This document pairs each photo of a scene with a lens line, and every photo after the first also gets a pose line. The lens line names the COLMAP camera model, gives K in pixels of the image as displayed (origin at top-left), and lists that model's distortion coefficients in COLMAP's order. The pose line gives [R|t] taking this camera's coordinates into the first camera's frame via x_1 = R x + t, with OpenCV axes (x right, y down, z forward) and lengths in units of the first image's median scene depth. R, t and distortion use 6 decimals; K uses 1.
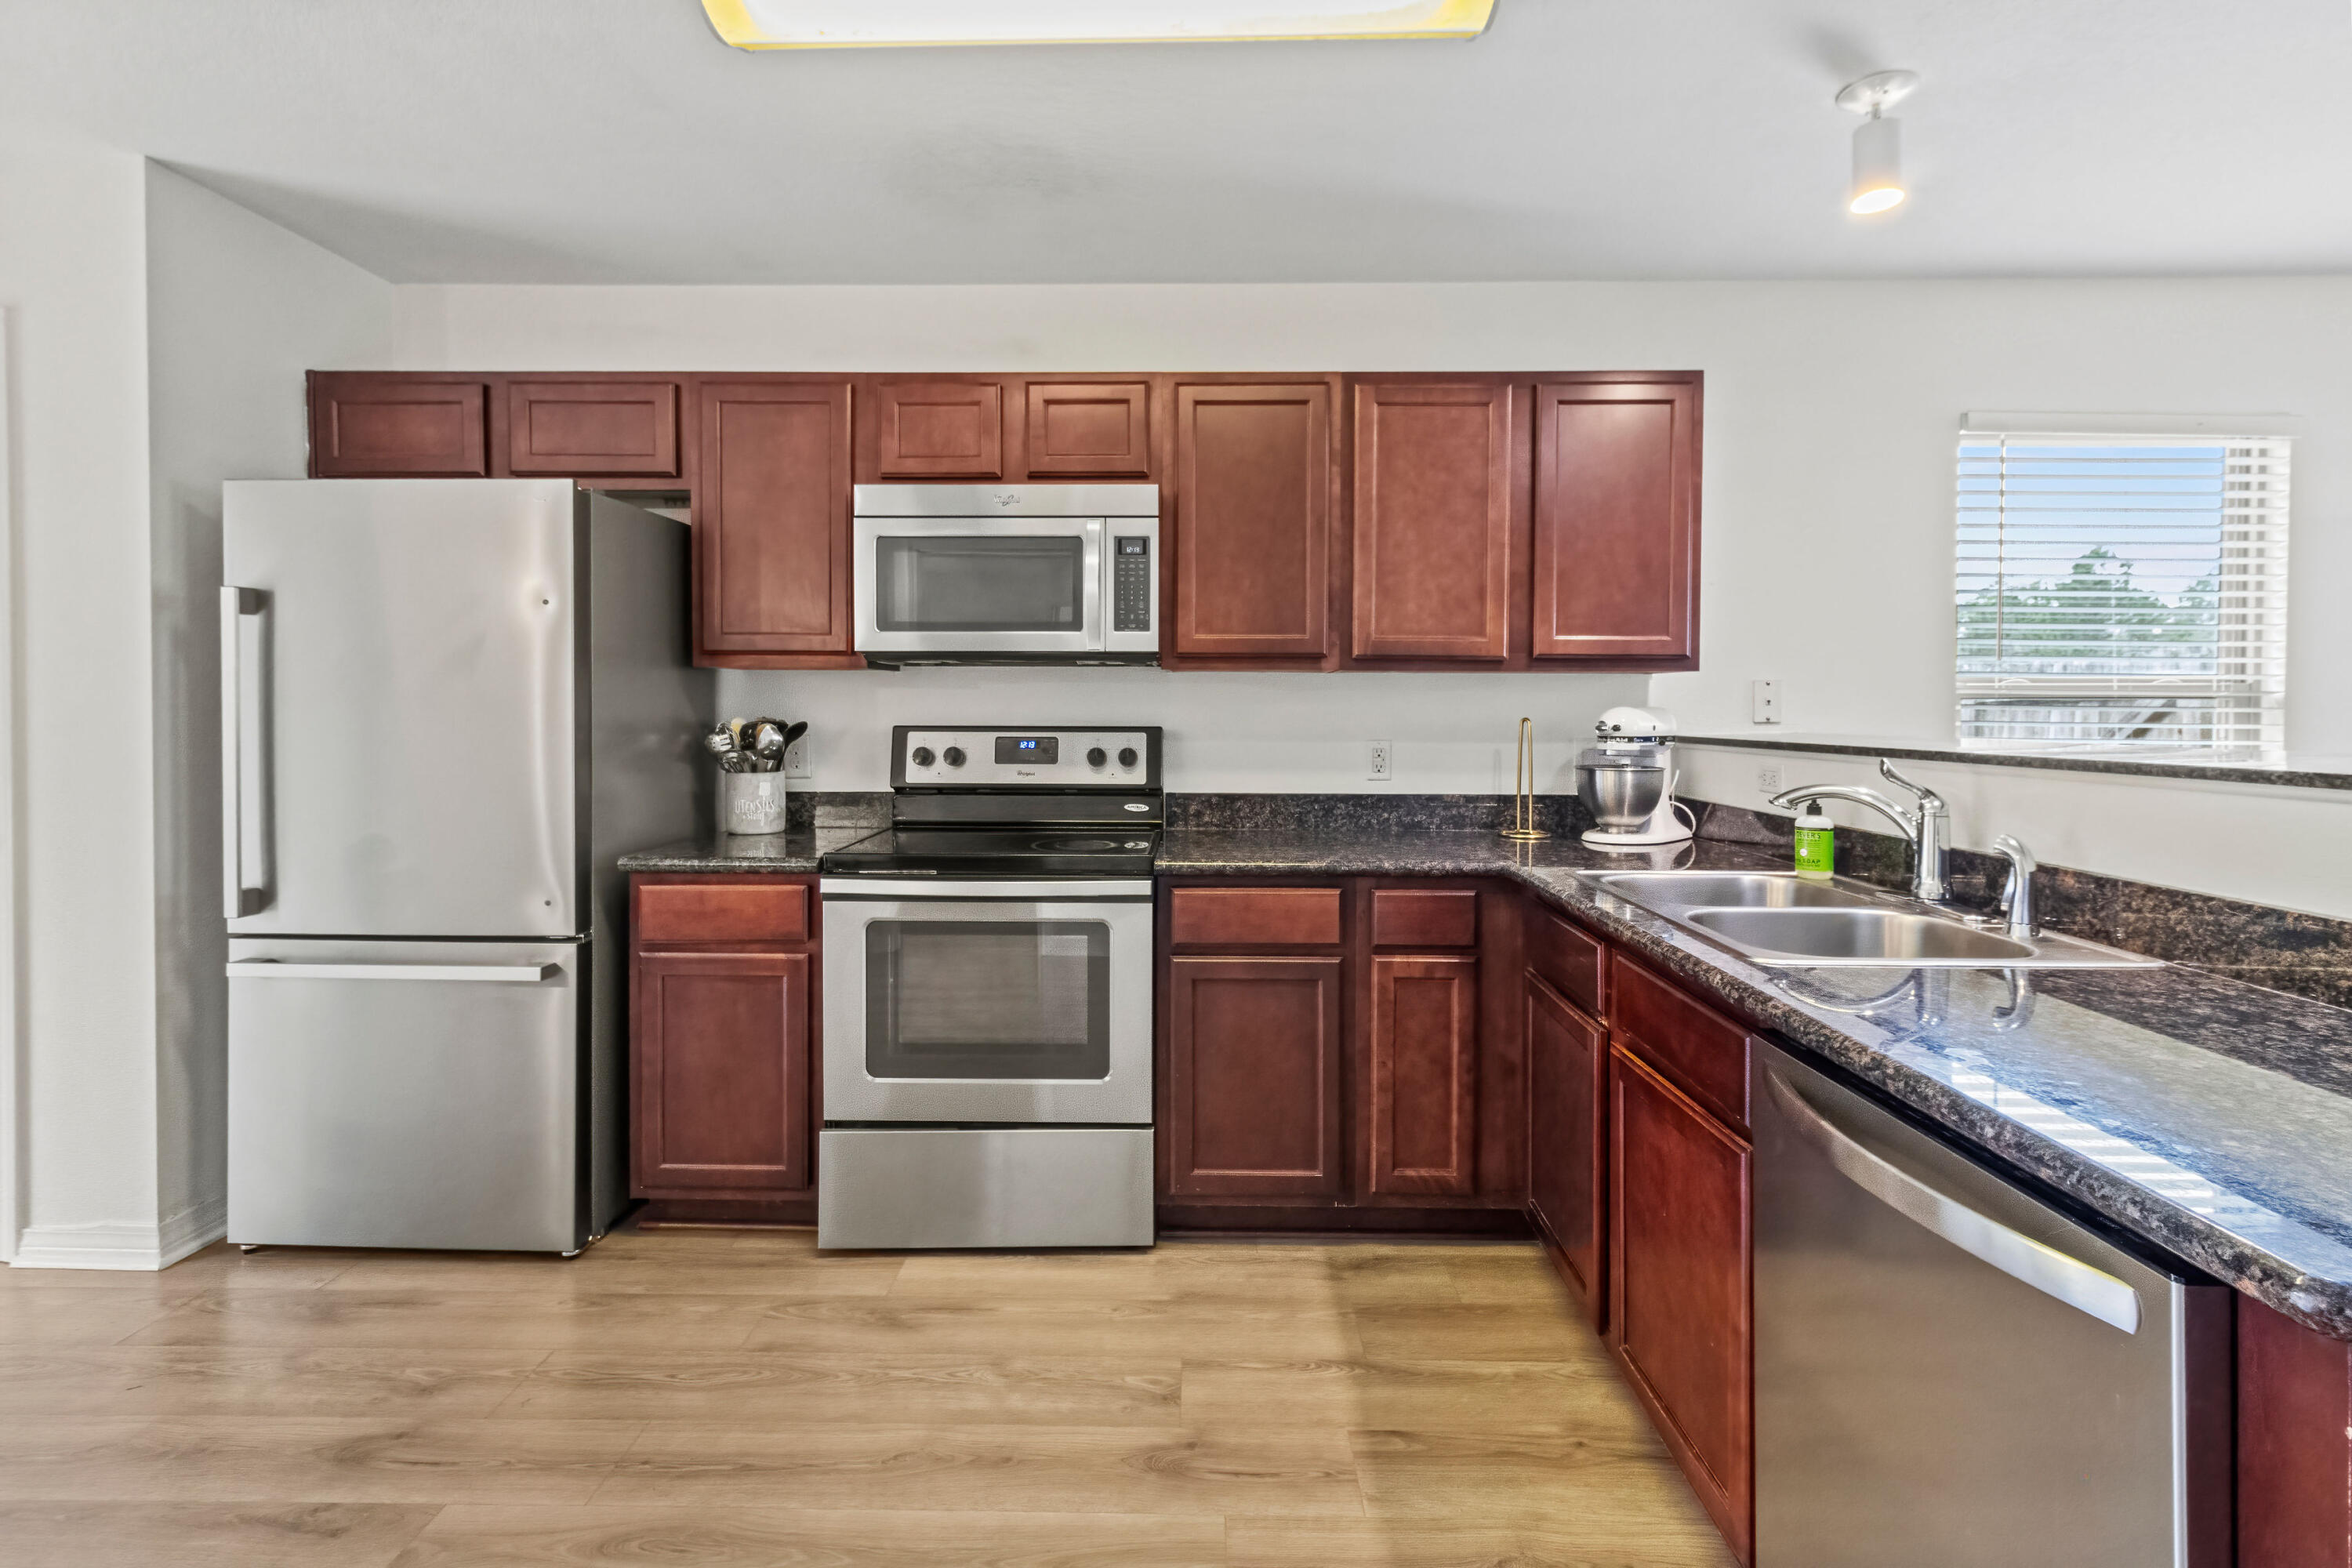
lens RADIAL K [[1093.7, 0, 1177.8], [0, 1093.7, 716.6], [0, 0, 1]] dist [0.009645, -0.000275]
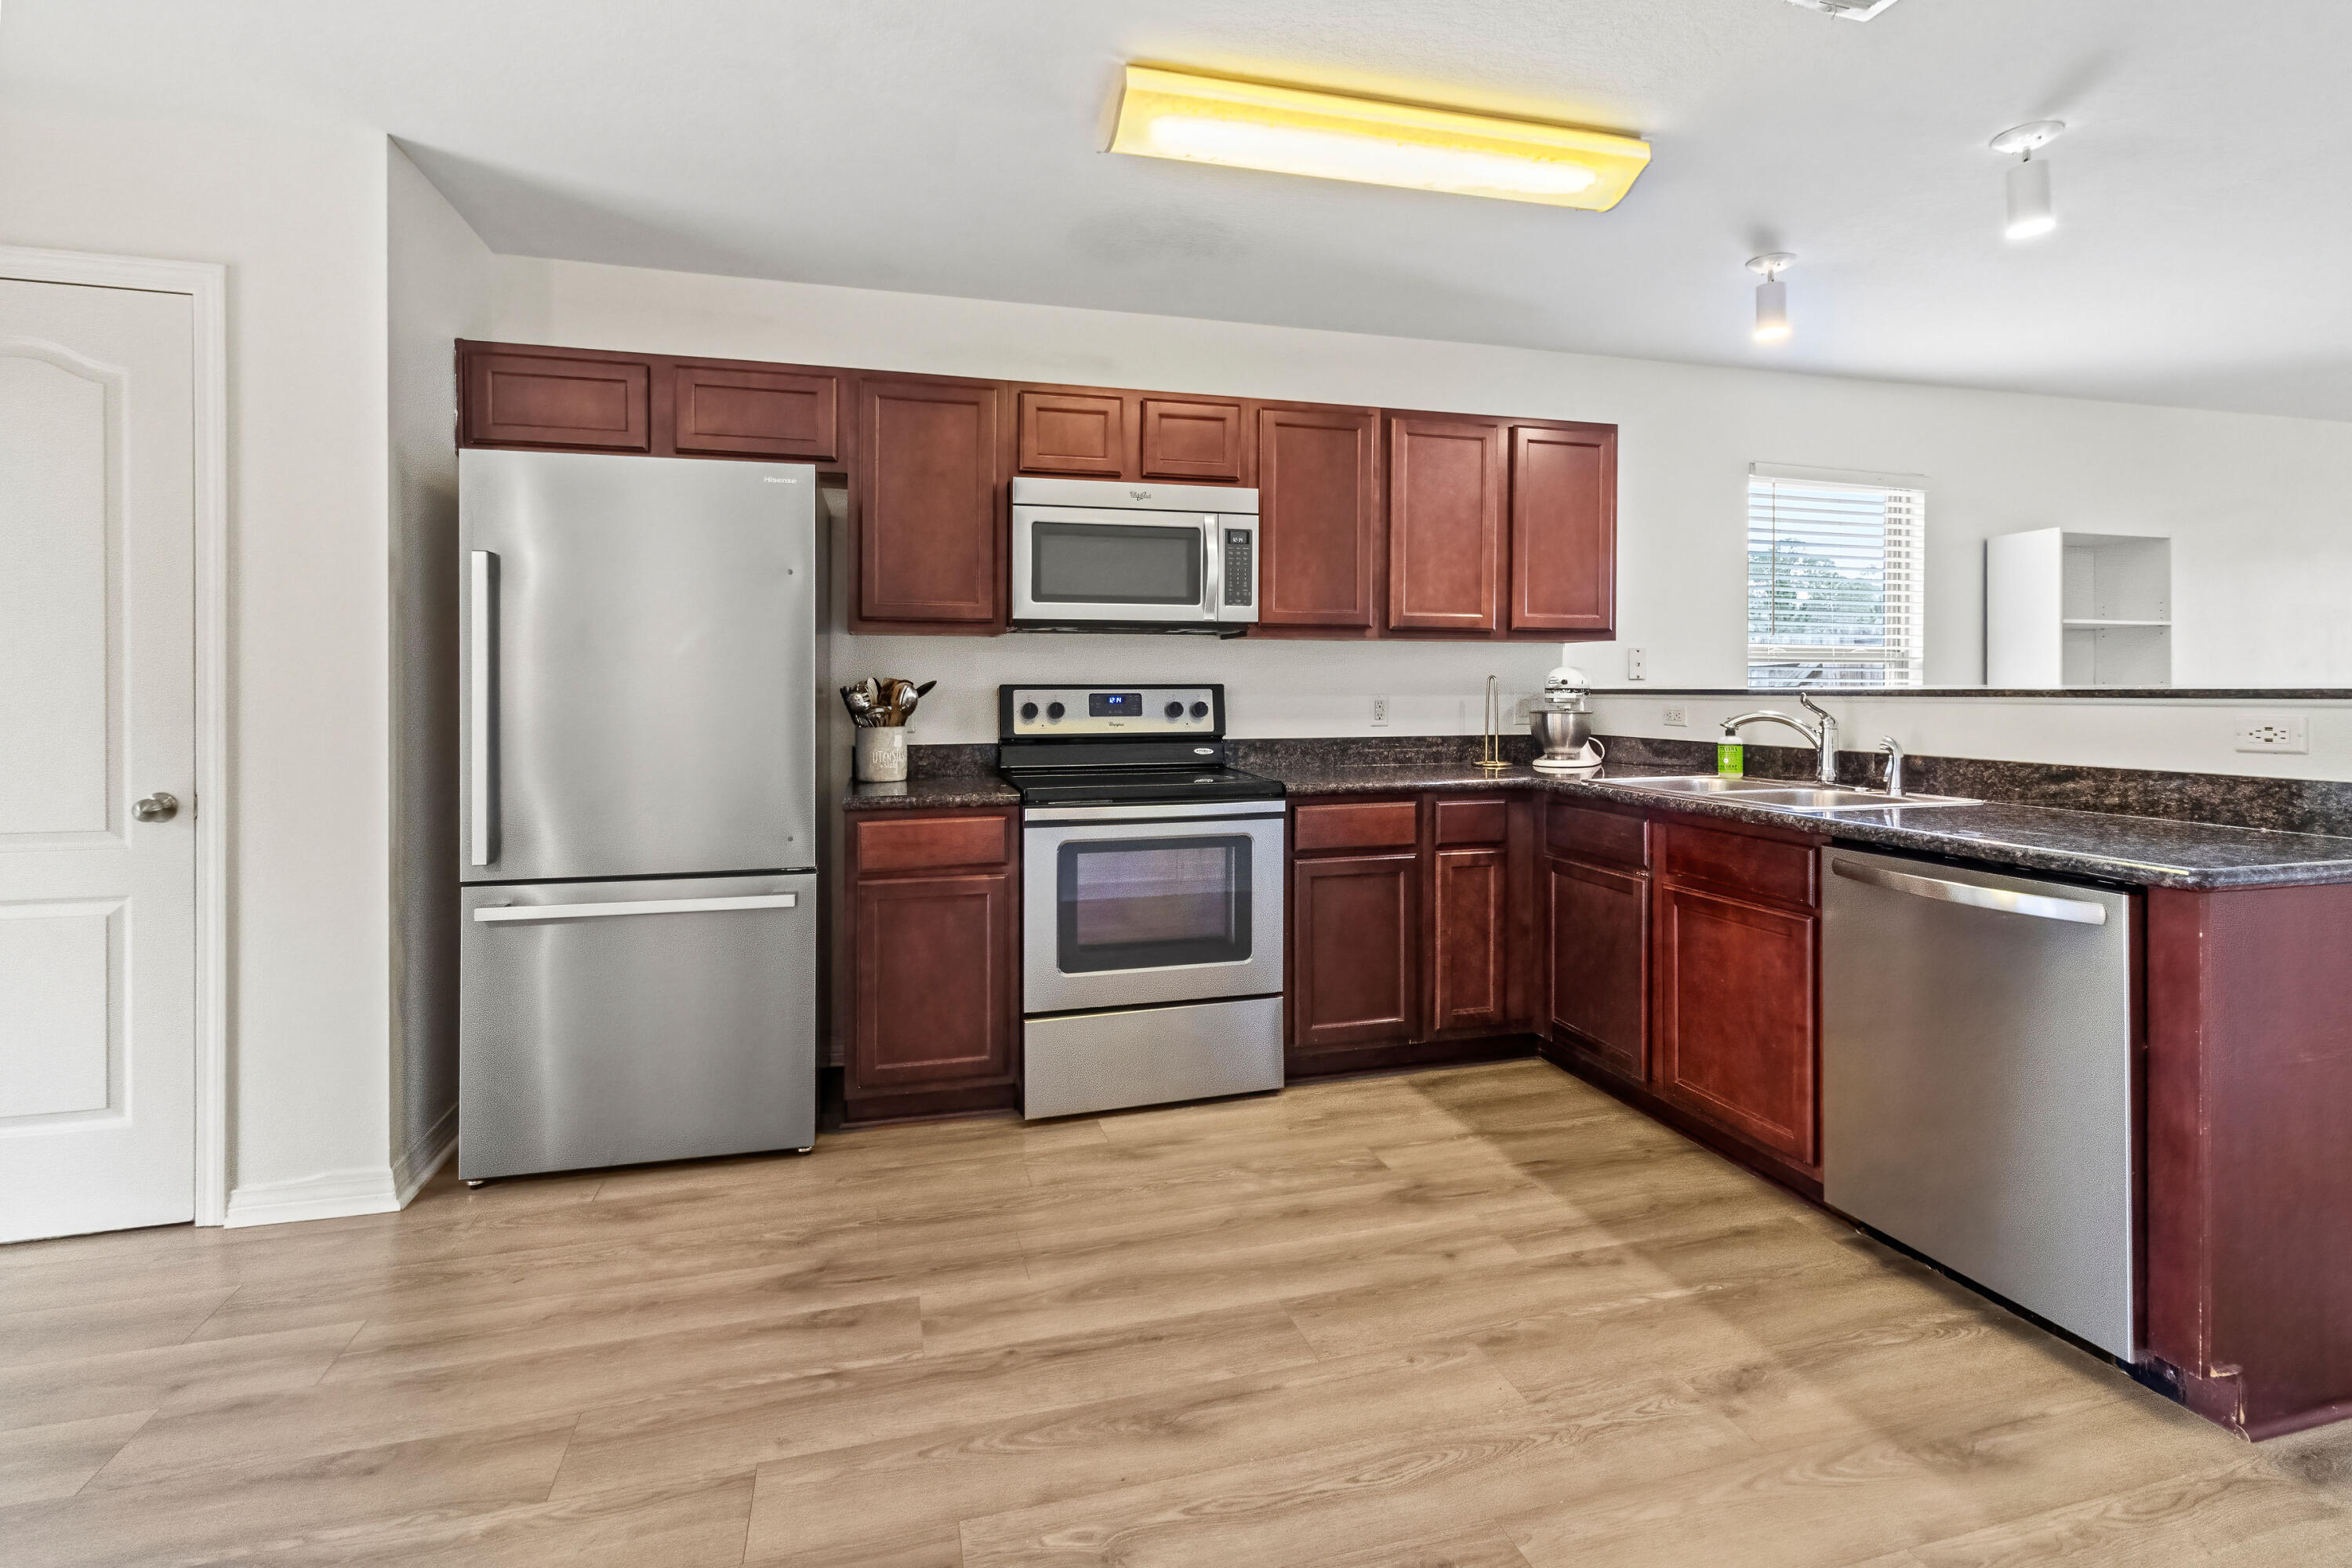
lens RADIAL K [[1106.2, 0, 1173.5], [0, 1106.2, 688.8], [0, 0, 1]] dist [0.002139, 0.000358]
pose [[0.957577, -0.006094, 0.288112, -0.507744], [0.007788, 0.999958, -0.004733, 0.023787], [-0.288071, 0.006776, 0.957585, -0.195921]]
